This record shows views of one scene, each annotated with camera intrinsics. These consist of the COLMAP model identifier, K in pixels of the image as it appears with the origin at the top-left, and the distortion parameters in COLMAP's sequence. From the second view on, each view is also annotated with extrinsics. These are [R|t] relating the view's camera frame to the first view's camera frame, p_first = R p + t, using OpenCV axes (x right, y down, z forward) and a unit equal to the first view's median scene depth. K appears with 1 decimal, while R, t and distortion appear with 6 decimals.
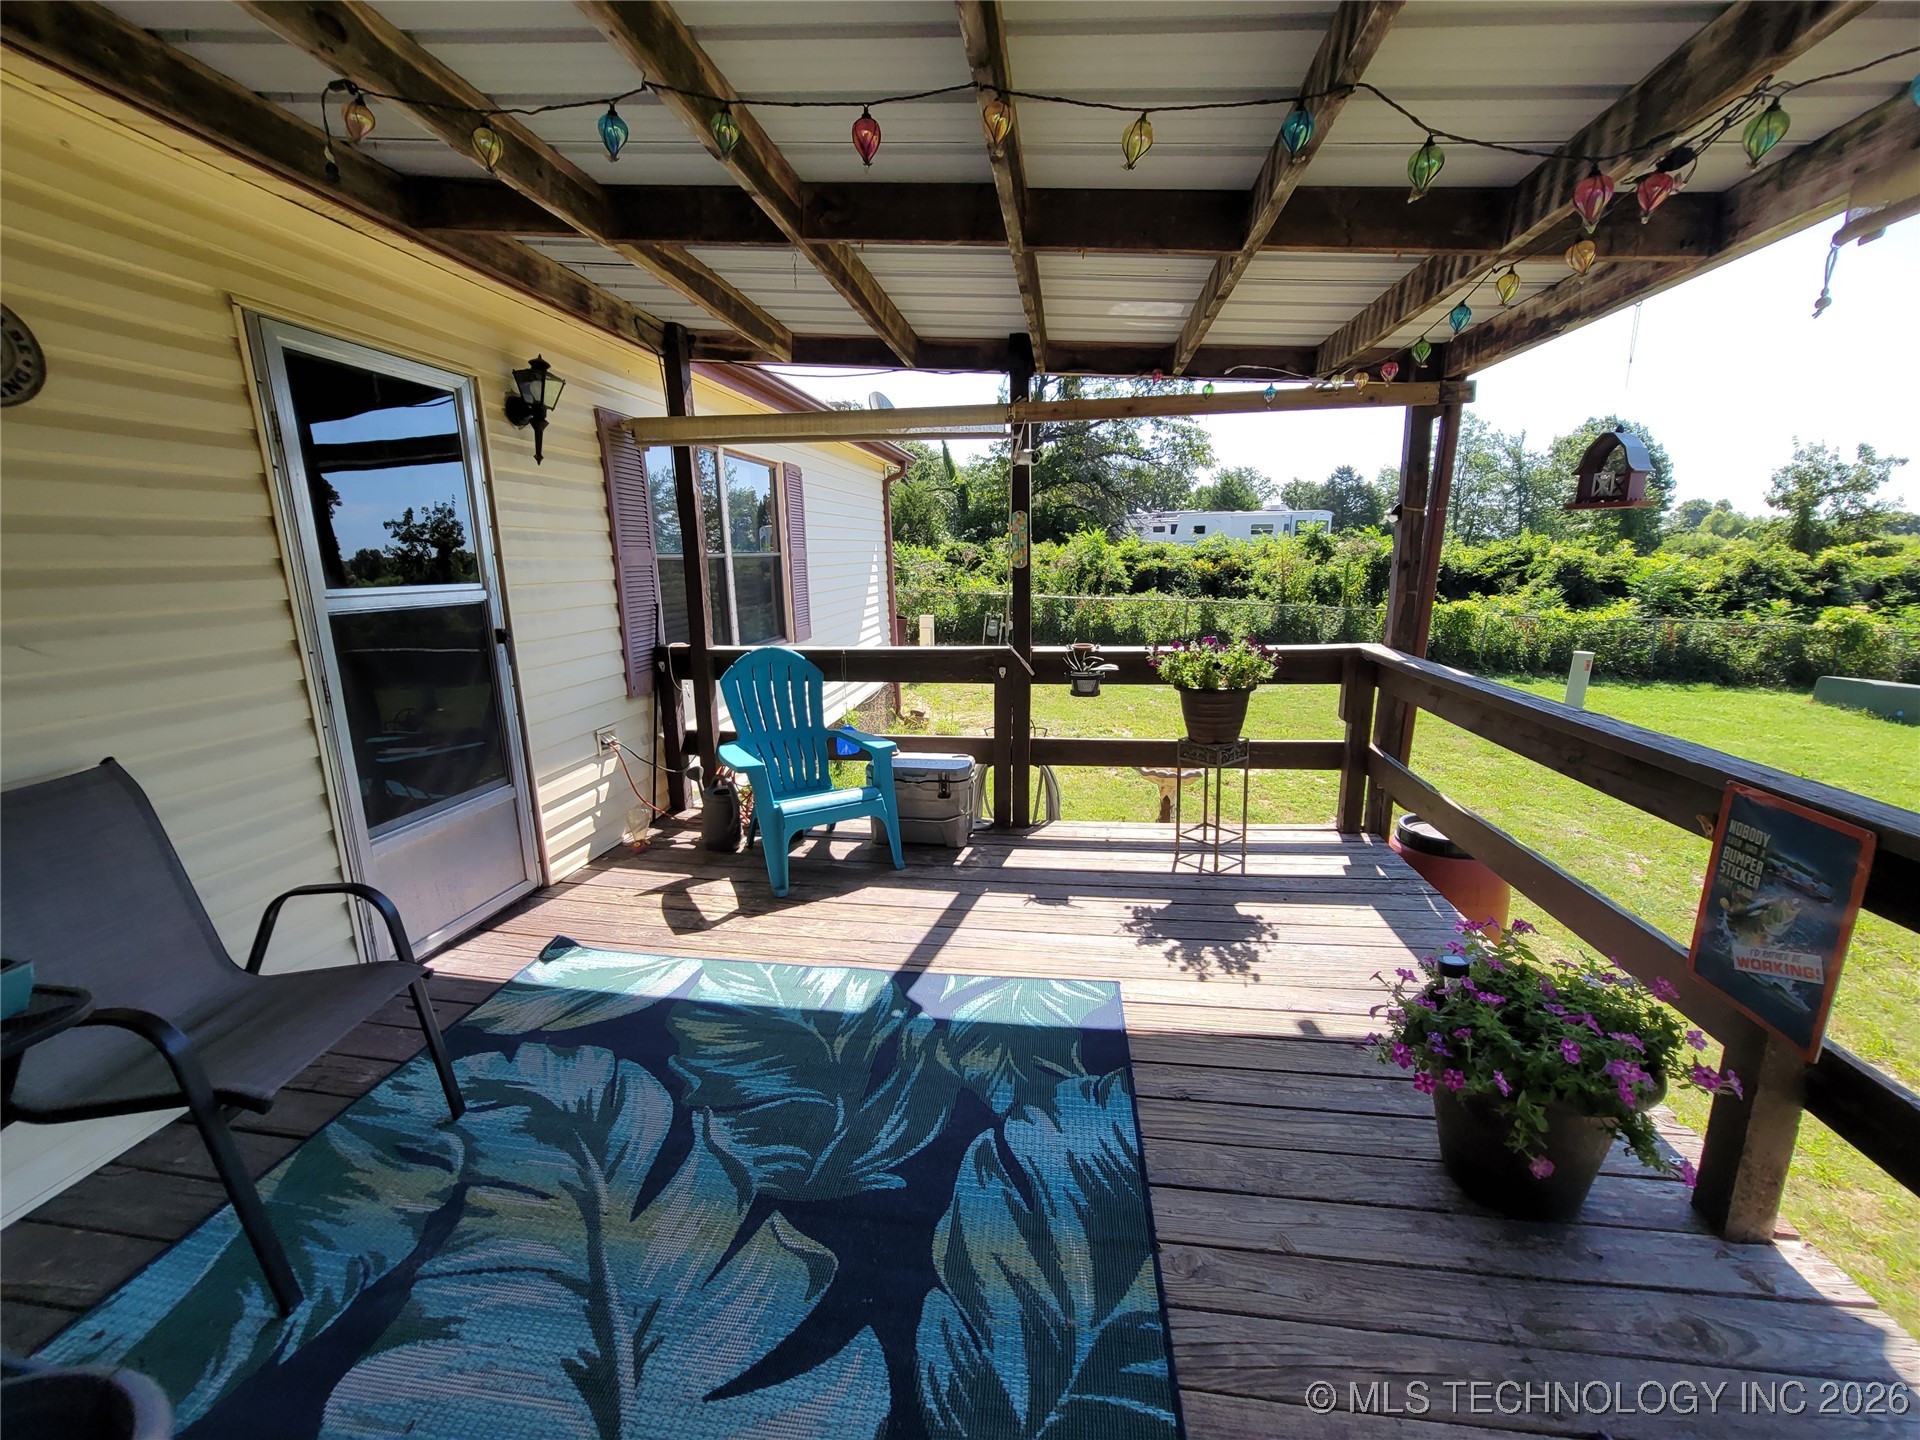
lens RADIAL K [[783.6, 0, 955.6], [0, 783.6, 722.7], [0, 0, 1]] dist [-0.011844, 0.005518]
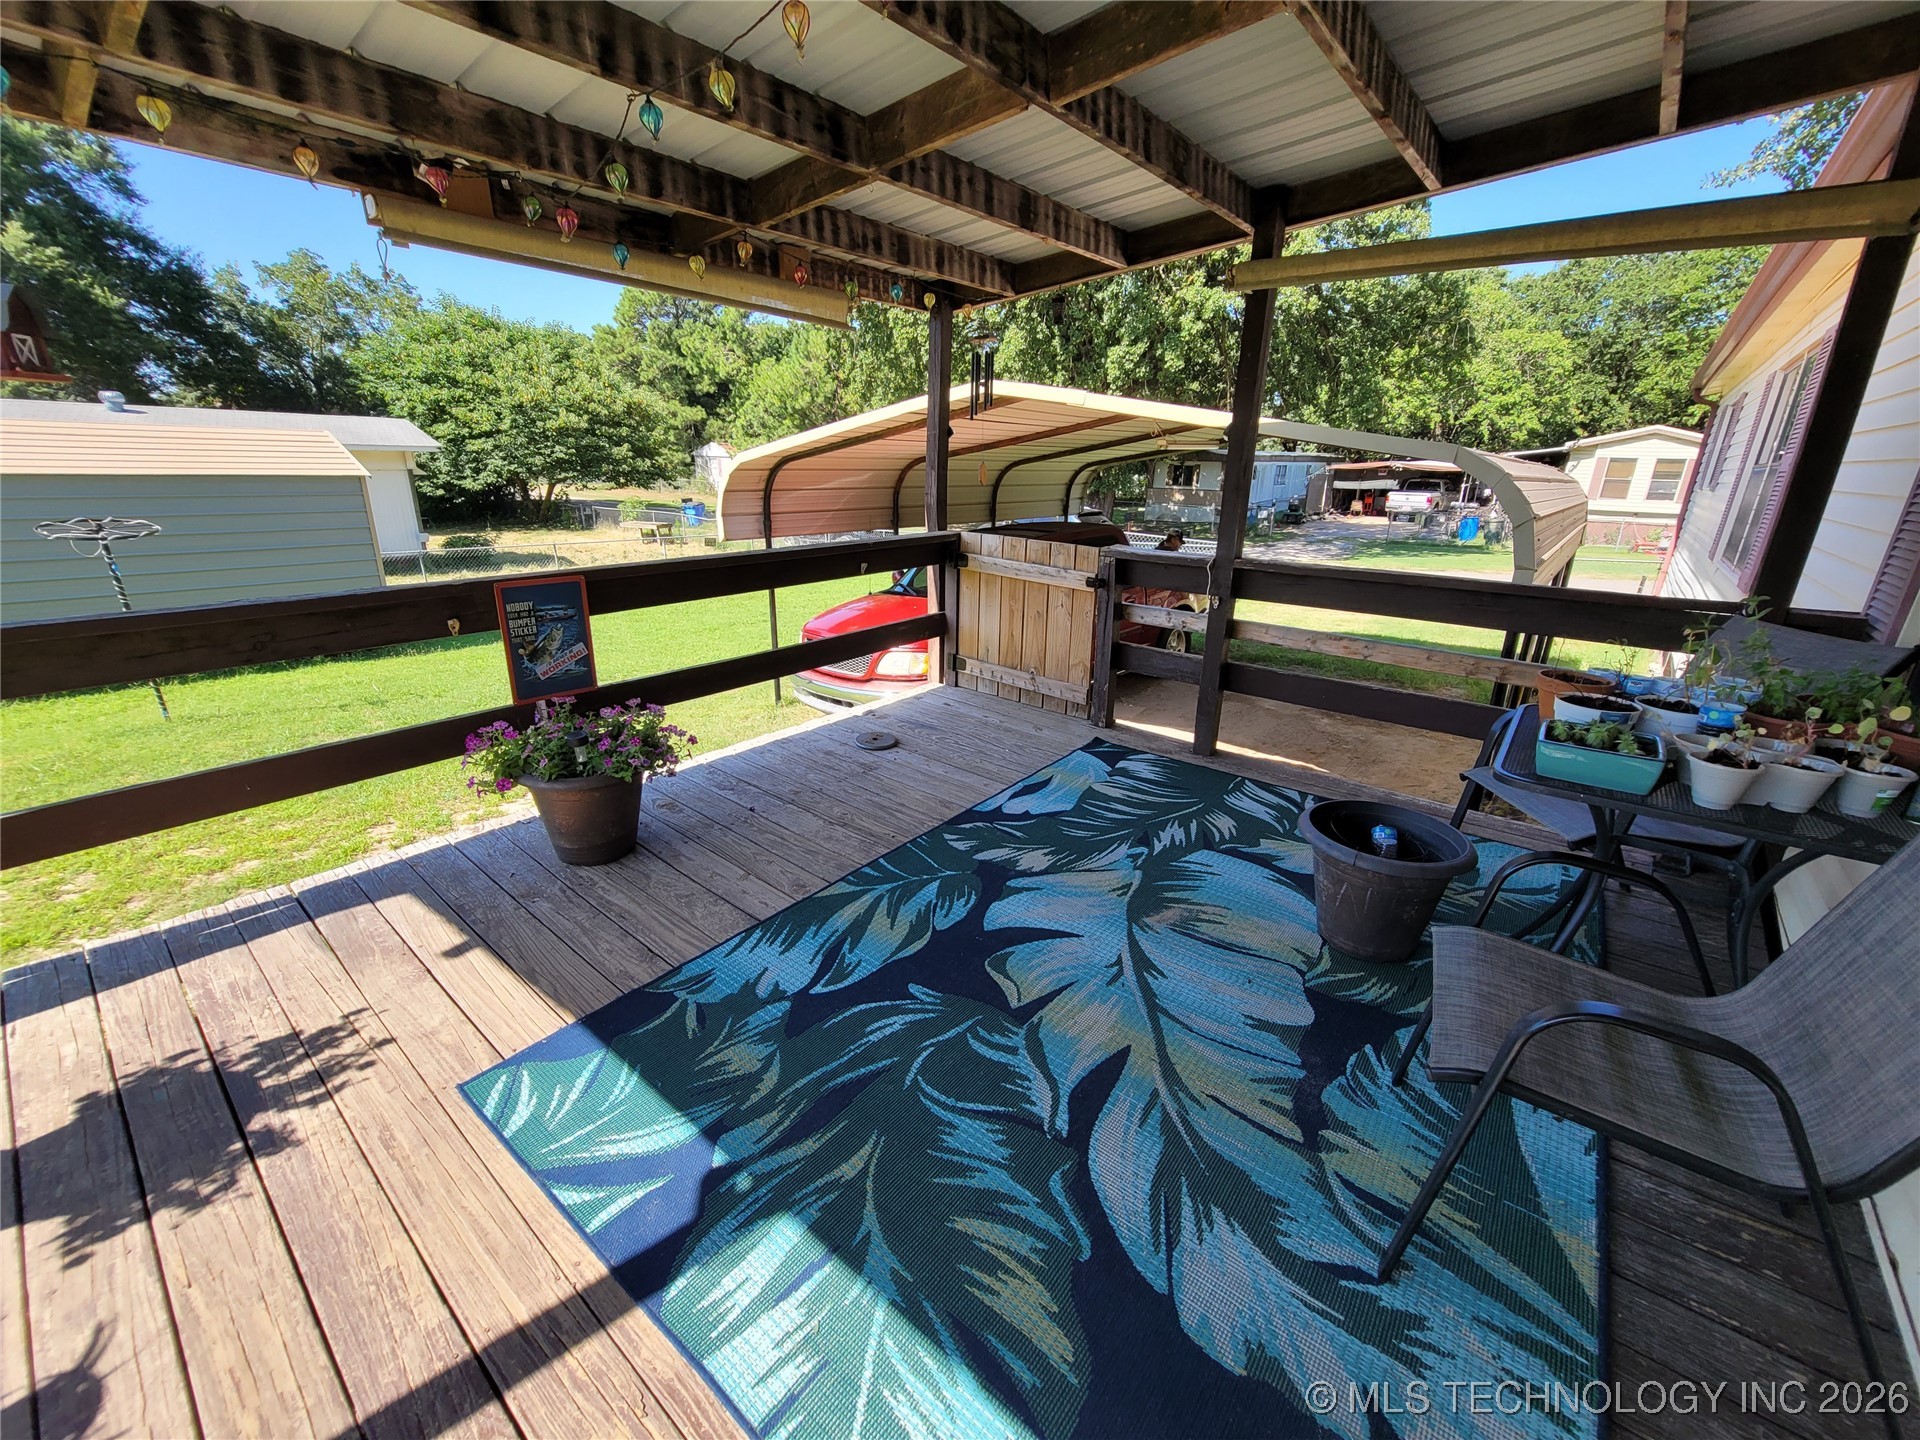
lens RADIAL K [[783.6, 0, 955.6], [0, 783.6, 722.7], [0, 0, 1]] dist [-0.011844, 0.005518]
pose [[-0.857663, -0.163707, 0.487458, -0.074818], [0.105376, 0.871895, 0.478221, -0.037540], [-0.503300, 0.461518, -0.730541, 0.192776]]
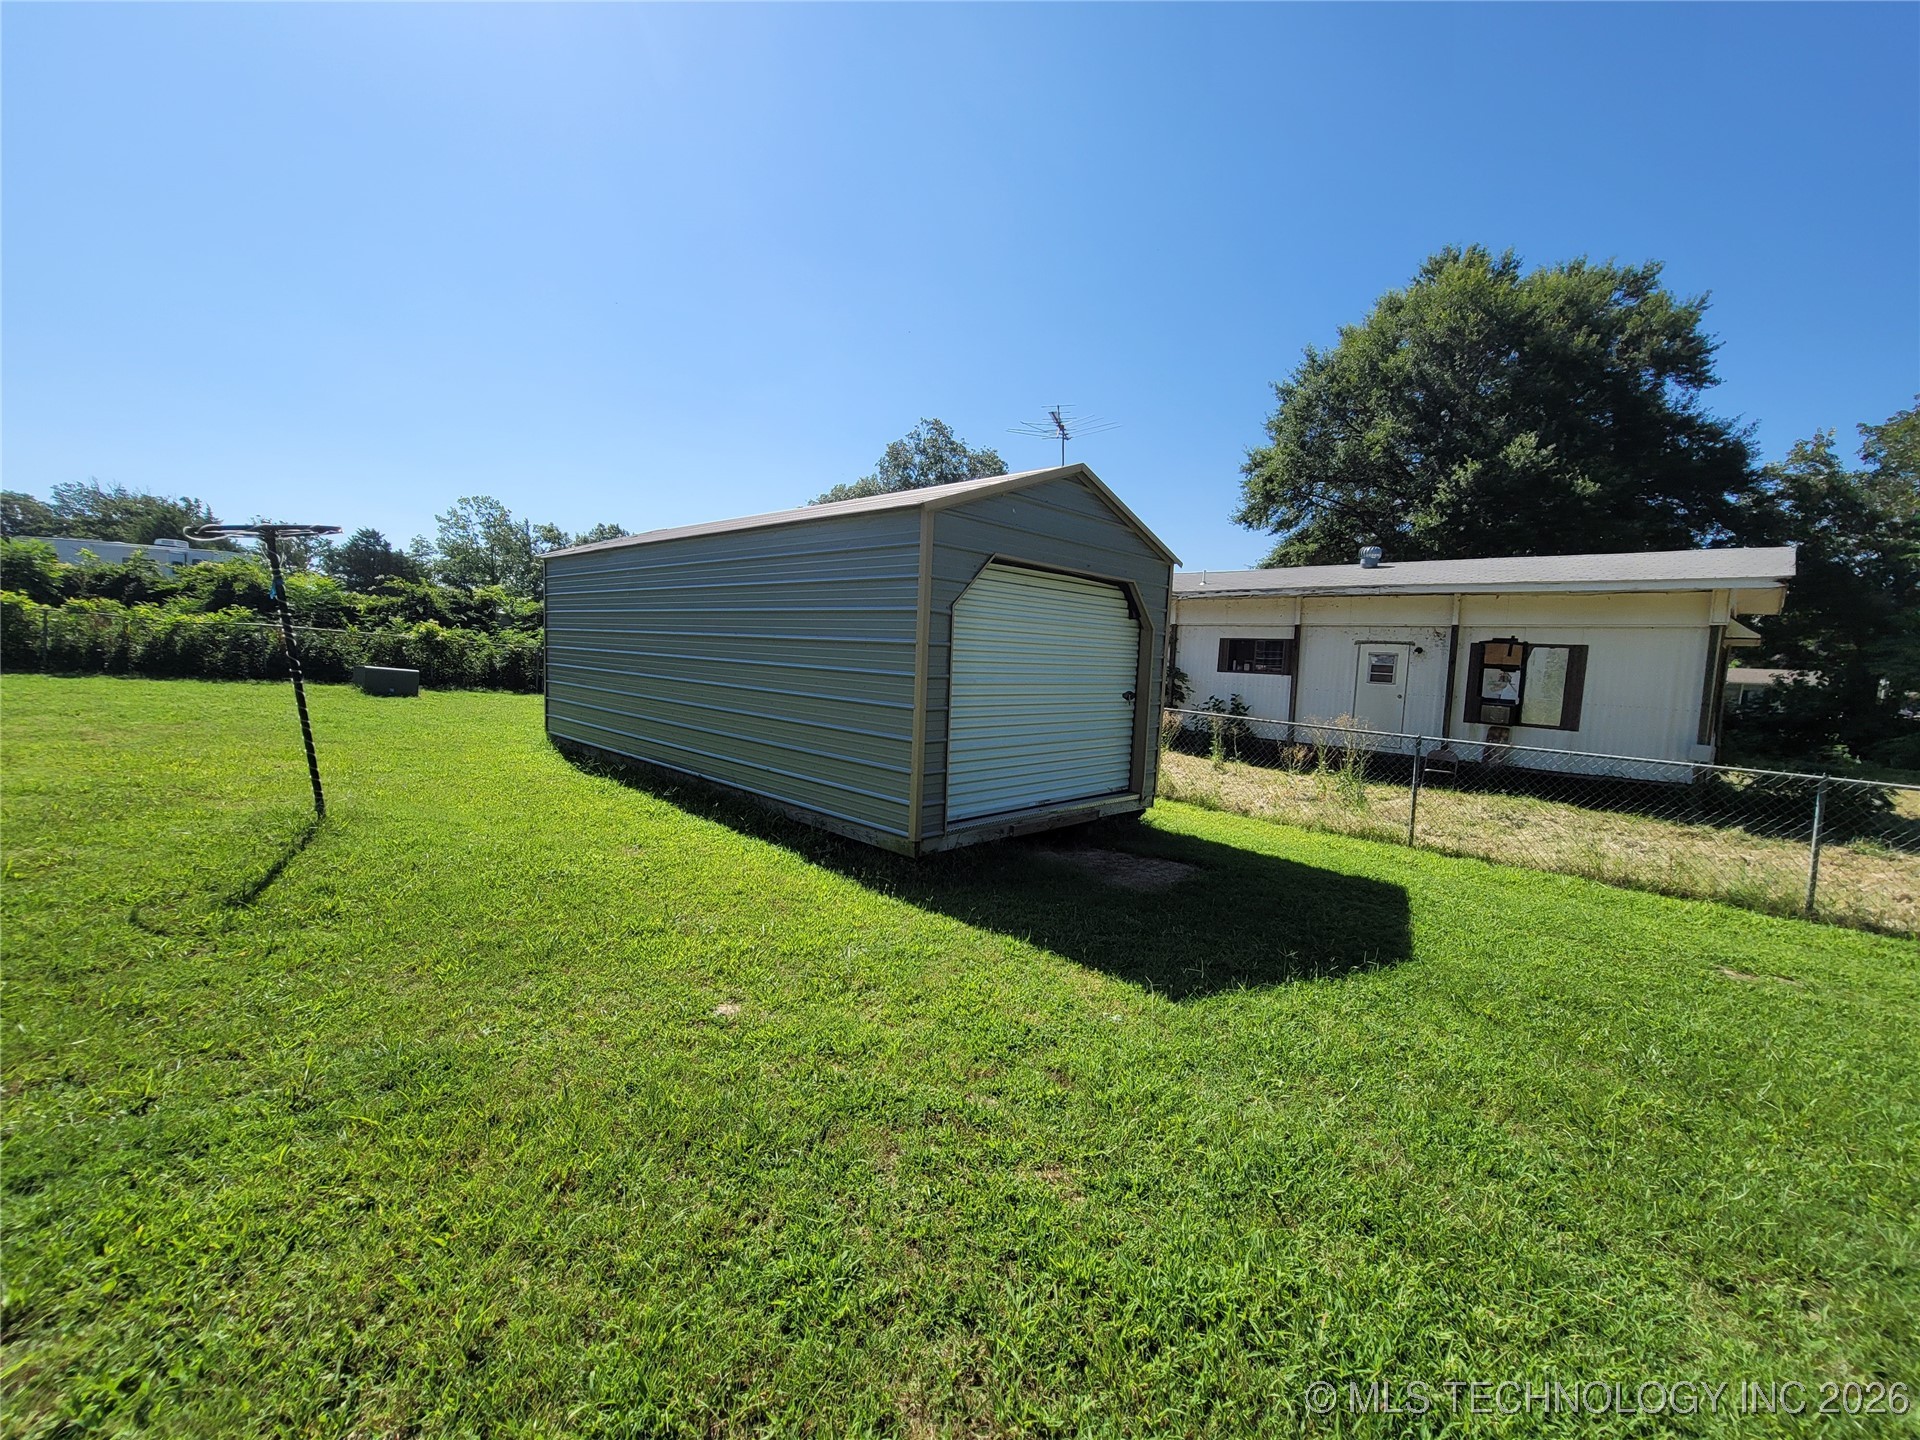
lens RADIAL K [[783.6, 0, 955.6], [0, 783.6, 722.7], [0, 0, 1]] dist [-0.011844, 0.005518]
pose [[0.565323, -0.030538, 0.824304, 0.527305], [0.124671, 0.990998, -0.048787, 0.170674], [-0.815394, 0.130347, 0.564041, -0.372522]]
